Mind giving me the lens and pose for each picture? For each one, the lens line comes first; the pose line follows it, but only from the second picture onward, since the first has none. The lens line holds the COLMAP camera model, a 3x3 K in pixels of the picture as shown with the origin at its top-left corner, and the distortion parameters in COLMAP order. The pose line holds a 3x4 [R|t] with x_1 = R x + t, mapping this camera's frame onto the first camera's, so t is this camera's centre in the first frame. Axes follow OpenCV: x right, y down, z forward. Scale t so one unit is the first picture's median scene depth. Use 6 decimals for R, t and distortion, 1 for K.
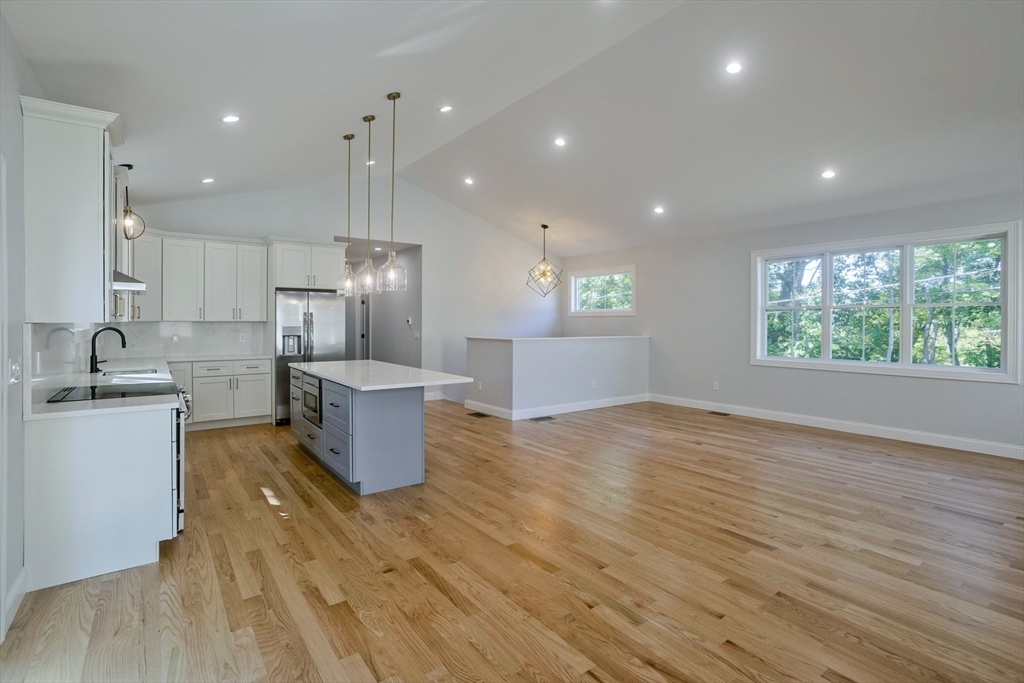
lens RADIAL K [[500.3, 0, 500.3], [0, 500.3, 323.3], [0, 0, 1]] dist [-0.027077, 0.006391]
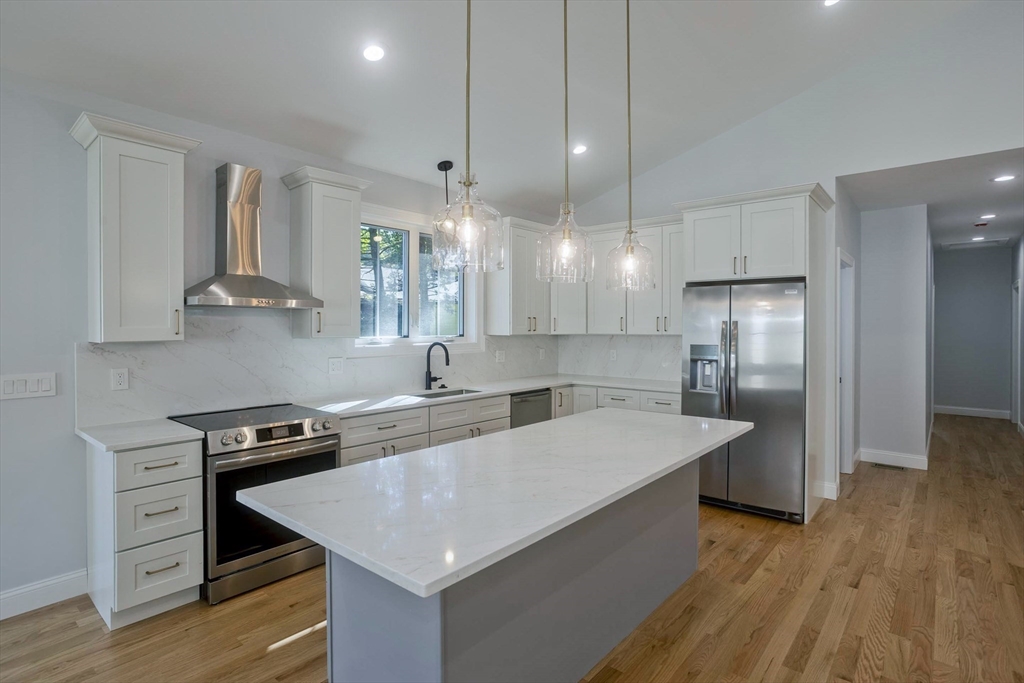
lens RADIAL K [[521.3, 0, 517.6], [0, 521.3, 329.3], [0, 0, 1]] dist [-0.026574, 0.004113]
pose [[0.249426, 0.001902, -0.968392, 0.137025], [-0.002918, 0.999995, 0.001212, -0.012414], [0.968389, 0.002524, 0.249430, 0.622103]]
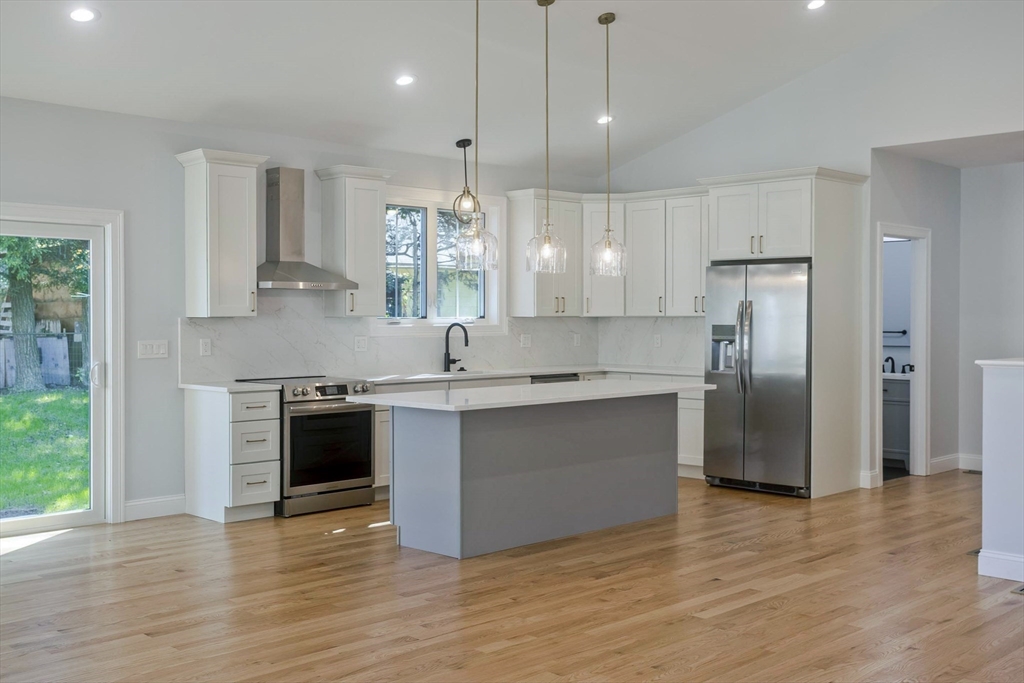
lens RADIAL K [[1075.0, 0, 504.4], [0, 1075.0, 336.8], [0, 0, 1]] dist [0.026324, 0.000000]
pose [[0.146546, 0.017047, -0.989057, 0.819543], [-0.003241, 0.999854, 0.016753, 0.000176], [0.989199, 0.000750, 0.146580, 0.549913]]
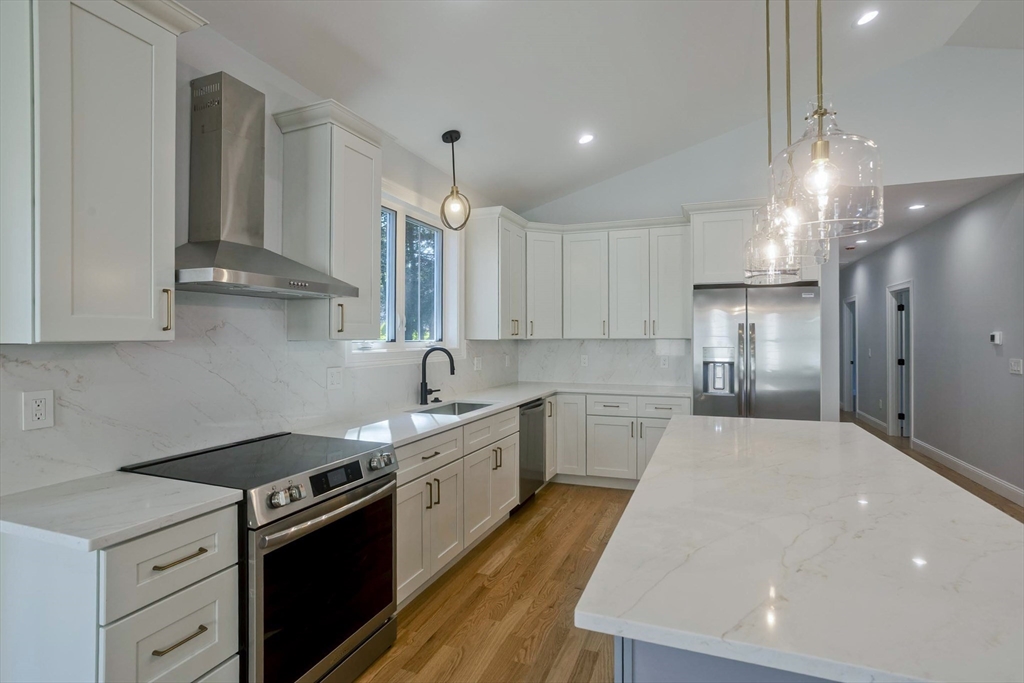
lens RADIAL K [[500.3, 0, 516.1], [0, 500.3, 335.3], [0, 0, 1]] dist [-0.027077, 0.006391]
pose [[0.549336, -0.006857, -0.835574, -0.048540], [-0.001395, 0.999957, -0.009124, -0.002255], [0.835601, 0.006178, 0.549303, 0.463731]]
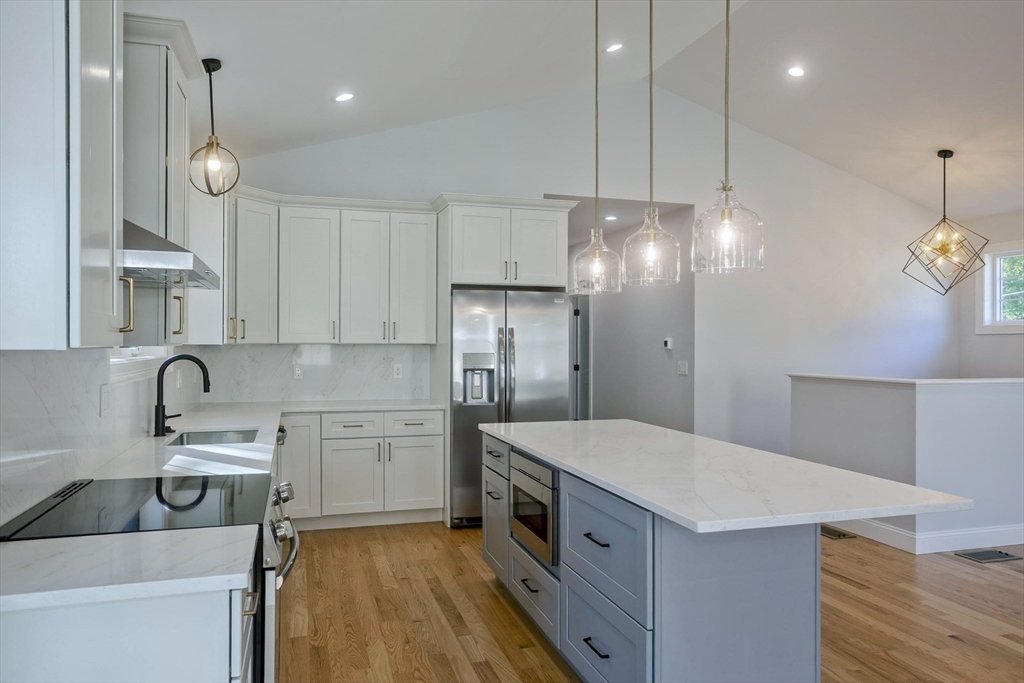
lens RADIAL K [[718.5, 0, 498.5], [0, 718.5, 332.8], [0, 0, 1]] dist [-0.022706, 0.002552]
pose [[0.944881, -0.004079, -0.327390, -0.133224], [-0.001806, 0.999842, -0.017669, -0.002033], [0.327410, 0.017286, 0.944724, 0.244820]]
